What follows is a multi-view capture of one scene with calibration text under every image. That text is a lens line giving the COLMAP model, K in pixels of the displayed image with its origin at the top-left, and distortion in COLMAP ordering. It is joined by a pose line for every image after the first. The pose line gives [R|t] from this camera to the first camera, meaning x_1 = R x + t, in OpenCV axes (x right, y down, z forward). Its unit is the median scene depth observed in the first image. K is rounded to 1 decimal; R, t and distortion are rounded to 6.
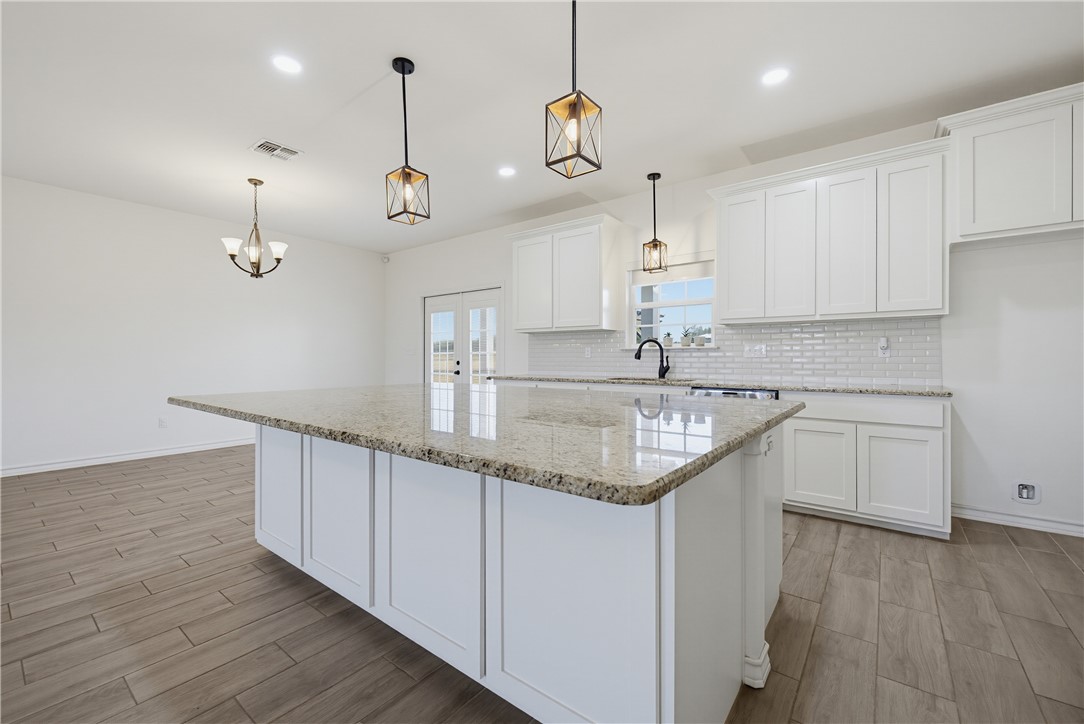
lens RADIAL K [[455.7, 0, 538.4], [0, 455.7, 359.6], [0, 0, 1]] dist [-0.000135, 0.000428]
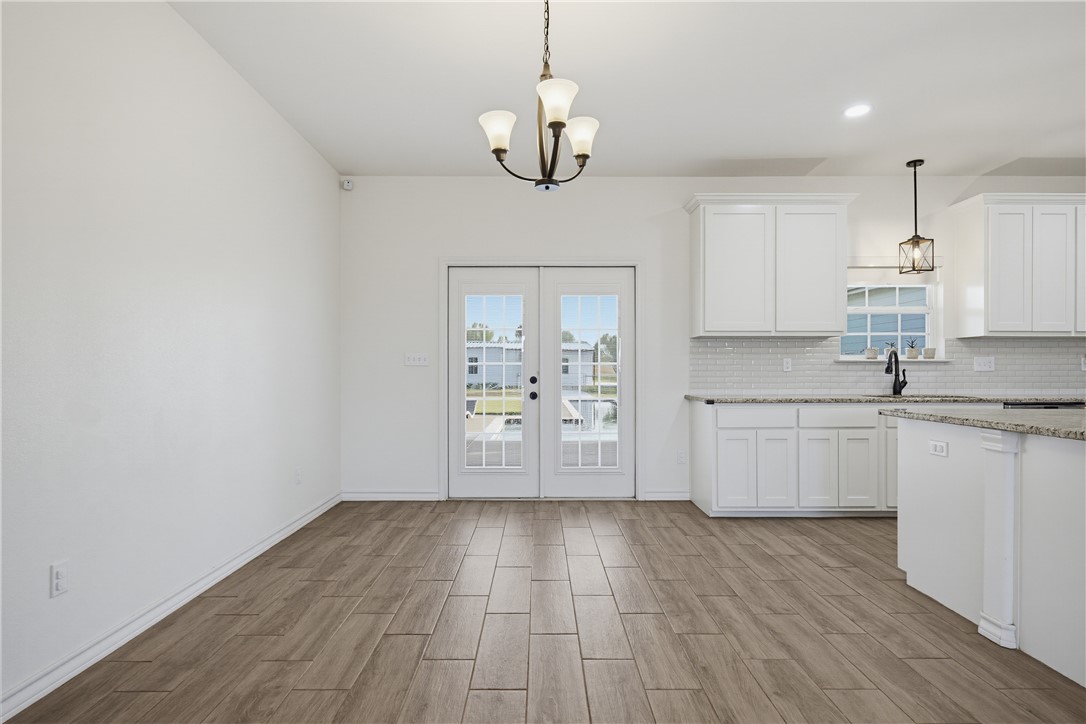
lens RADIAL K [[488.7, 0, 541.1], [0, 488.7, 379.1], [0, 0, 1]] dist [0.000204, -0.000272]
pose [[0.777969, -0.010663, 0.628213, -0.656748], [0.002782, 0.999905, 0.013527, -0.002689], [-0.628297, -0.008776, 0.777924, 0.532152]]
